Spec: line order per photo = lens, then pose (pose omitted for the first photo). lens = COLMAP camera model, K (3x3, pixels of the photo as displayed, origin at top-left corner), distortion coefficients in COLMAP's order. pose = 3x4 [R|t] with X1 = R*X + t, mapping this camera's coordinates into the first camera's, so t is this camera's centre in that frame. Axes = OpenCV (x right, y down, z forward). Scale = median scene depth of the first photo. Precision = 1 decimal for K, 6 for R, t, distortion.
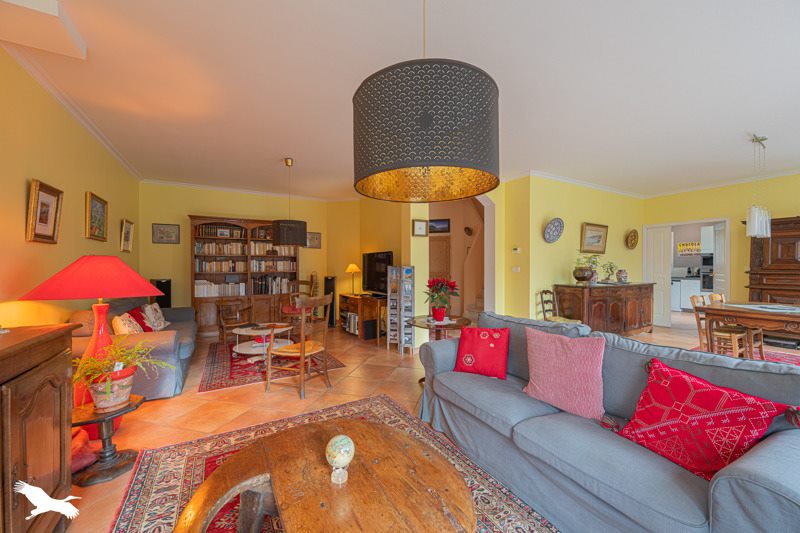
lens RADIAL K [[314.1, 0, 400.0], [0, 314.1, 264.6], [0, 0, 1]] dist [-0.000744, -0.000019]
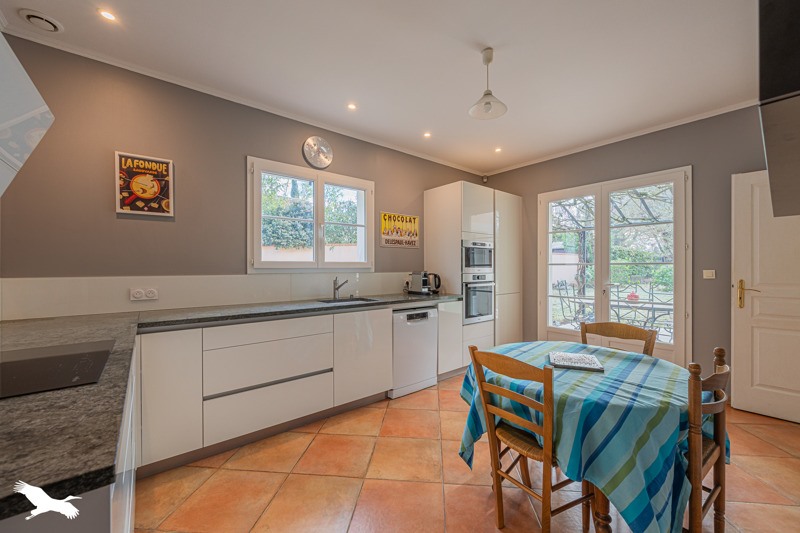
lens RADIAL K [[314.1, 0, 400.4], [0, 314.1, 267.6], [0, 0, 1]] dist [-0.000744, -0.000019]
pose [[-0.179235, -0.000387, 0.983806, 0.506576], [0.006021, 0.999981, 0.001490, 0.002637], [-0.983788, 0.006191, -0.179229, 1.092505]]
